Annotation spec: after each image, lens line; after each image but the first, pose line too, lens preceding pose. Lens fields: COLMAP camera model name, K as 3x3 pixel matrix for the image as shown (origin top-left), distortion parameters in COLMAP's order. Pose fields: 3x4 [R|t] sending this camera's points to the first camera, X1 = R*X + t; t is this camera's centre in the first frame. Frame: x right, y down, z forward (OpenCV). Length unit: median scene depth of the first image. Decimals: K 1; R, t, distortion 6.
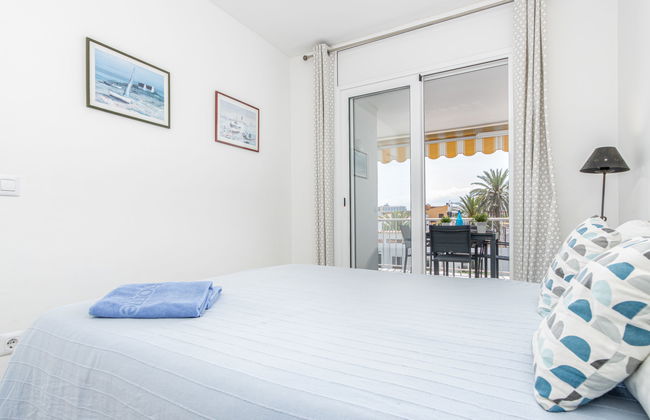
lens RADIAL K [[349.6, 0, 325.5], [0, 349.6, 217.1], [0, 0, 1]] dist [-0.000607, -0.000206]
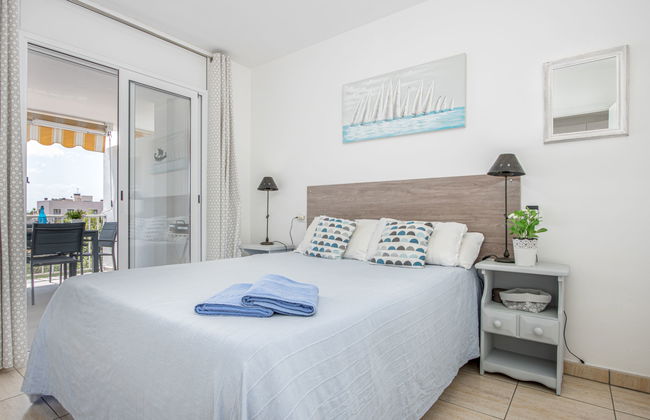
lens RADIAL K [[349.6, 0, 325.5], [0, 349.6, 217.1], [0, 0, 1]] dist [-0.000607, -0.000206]
pose [[0.108994, 0.001128, 0.994042, -0.467109], [-0.009196, 0.999958, -0.000127, 0.003467], [-0.994000, -0.009127, 0.108999, 0.244225]]
